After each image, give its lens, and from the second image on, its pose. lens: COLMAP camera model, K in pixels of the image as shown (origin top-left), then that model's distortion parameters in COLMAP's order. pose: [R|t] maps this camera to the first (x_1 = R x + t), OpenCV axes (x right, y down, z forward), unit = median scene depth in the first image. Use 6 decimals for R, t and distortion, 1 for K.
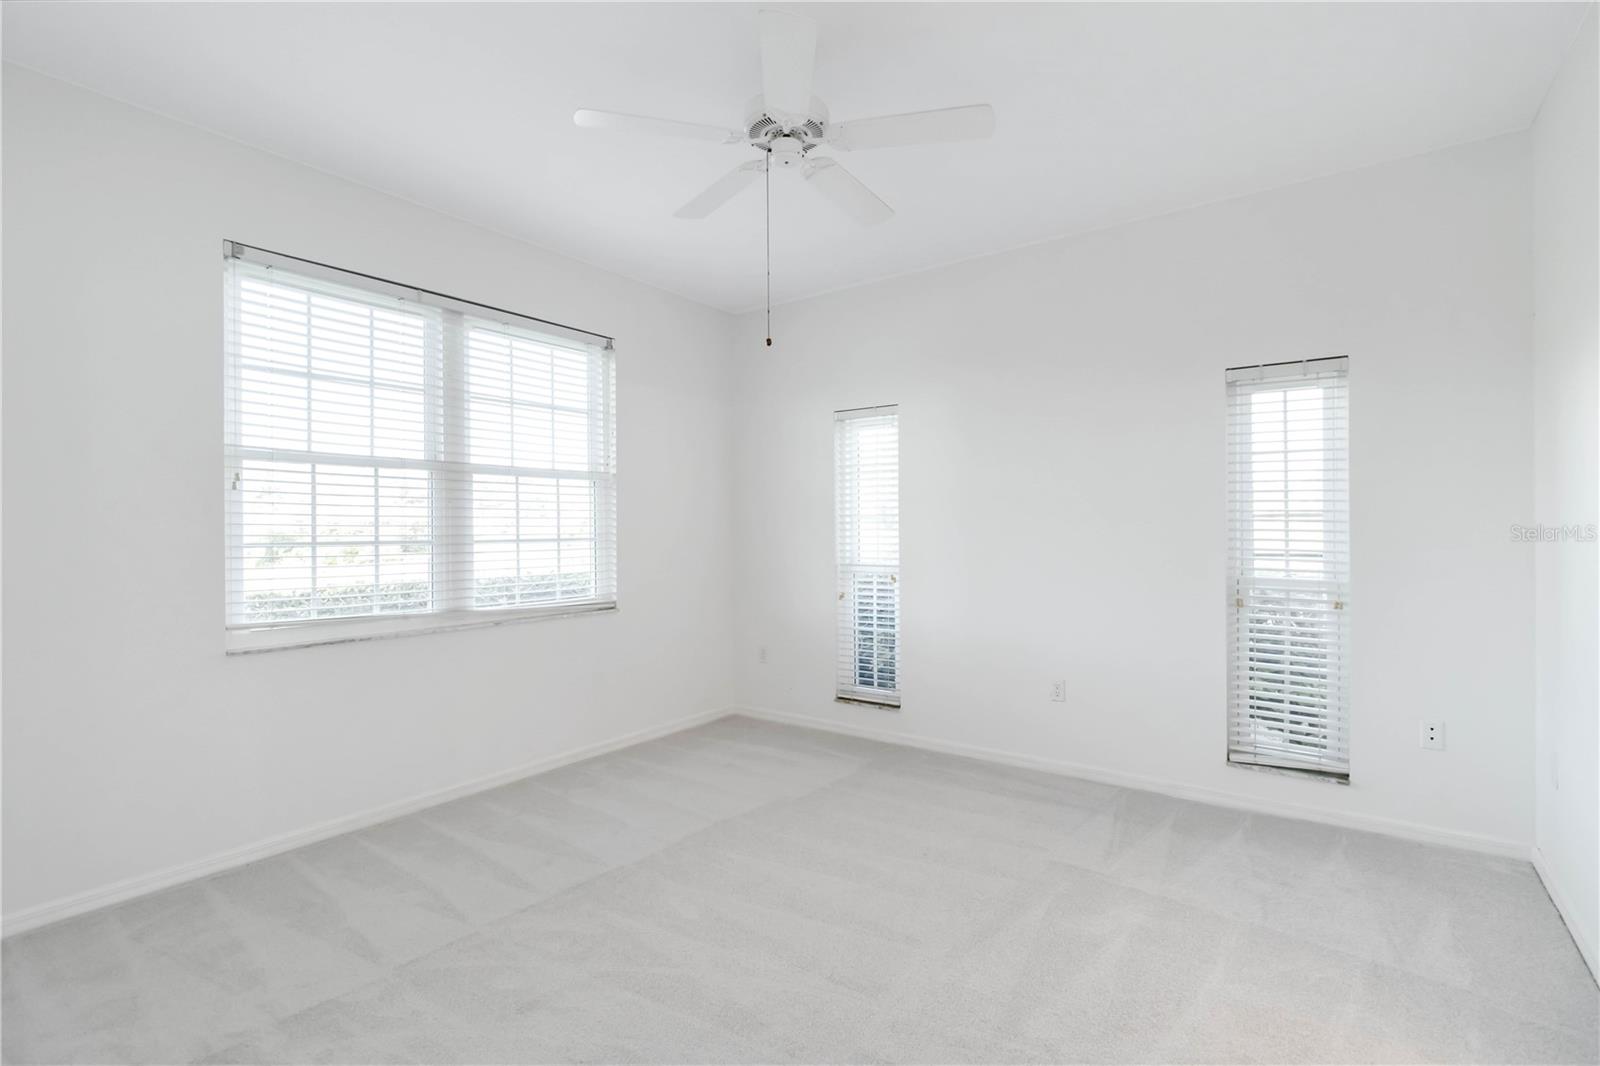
lens RADIAL K [[751.5, 0, 814.2], [0, 751.5, 525.7], [0, 0, 1]] dist [0.002079, -0.000069]
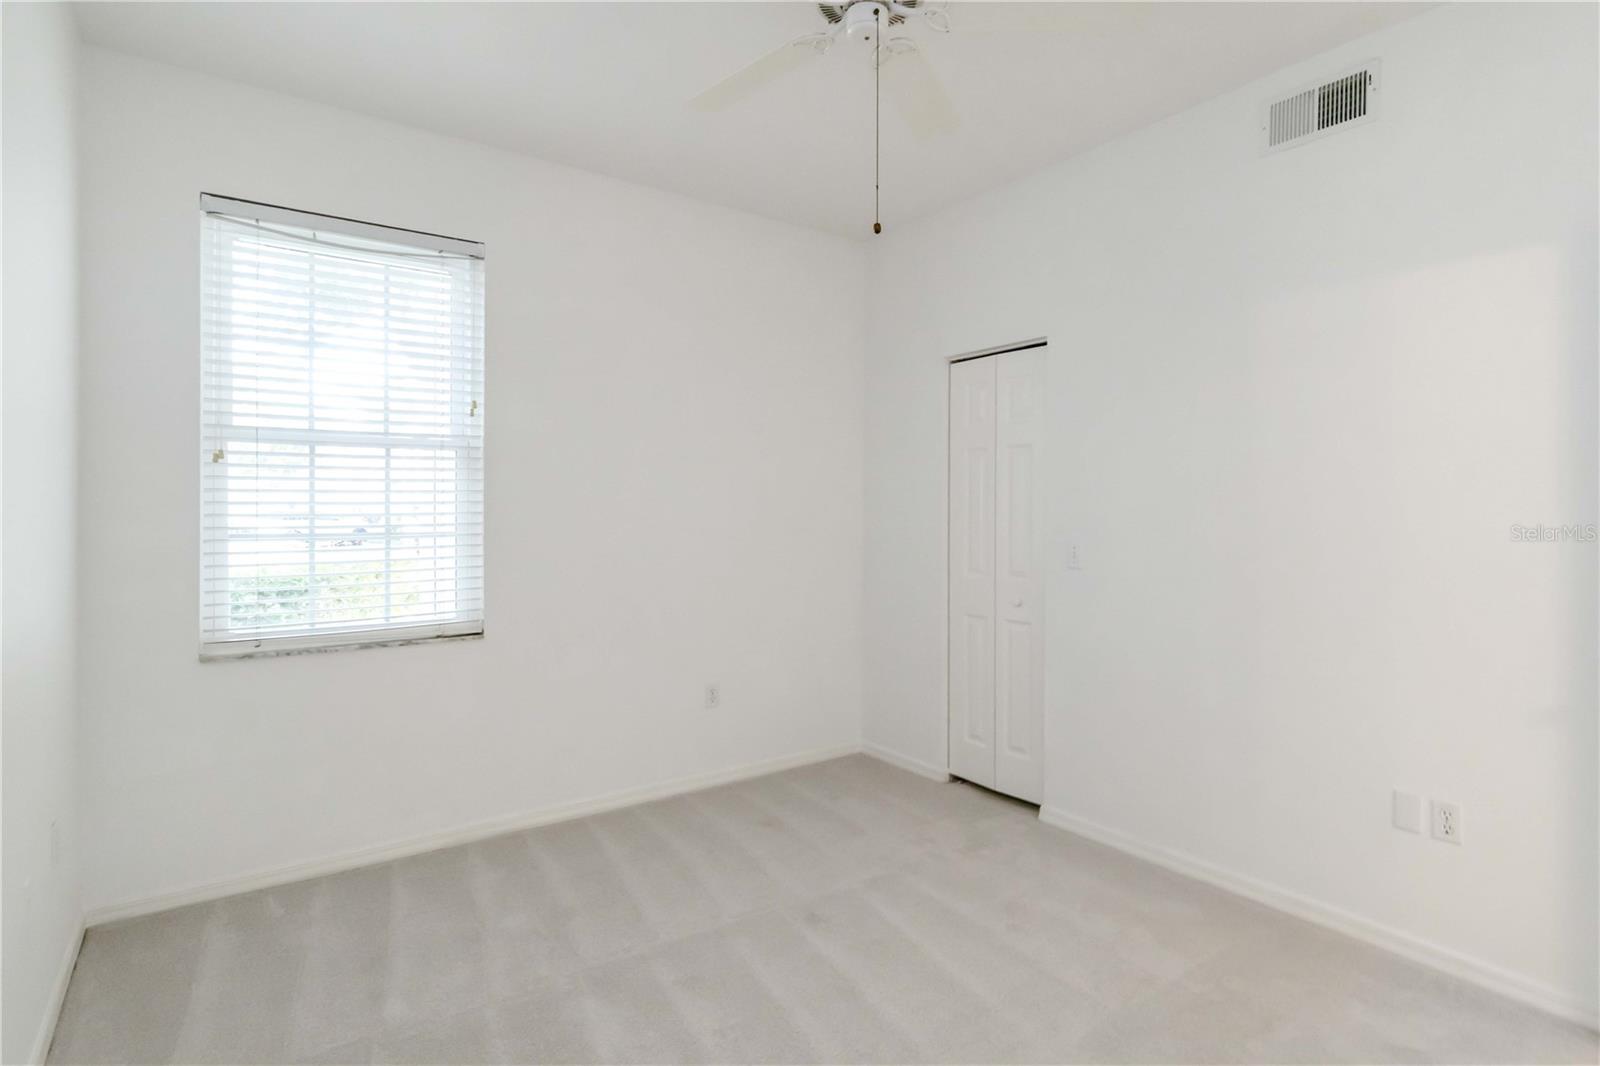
lens RADIAL K [[830.8, 0, 817.5], [0, 830.8, 517.7], [0, 0, 1]] dist [0.010428, -0.000157]
pose [[0.944456, -0.004901, -0.328602, 0.212486], [0.007303, 0.999955, 0.006076, 0.000914], [0.328557, -0.008139, 0.944449, 0.295416]]
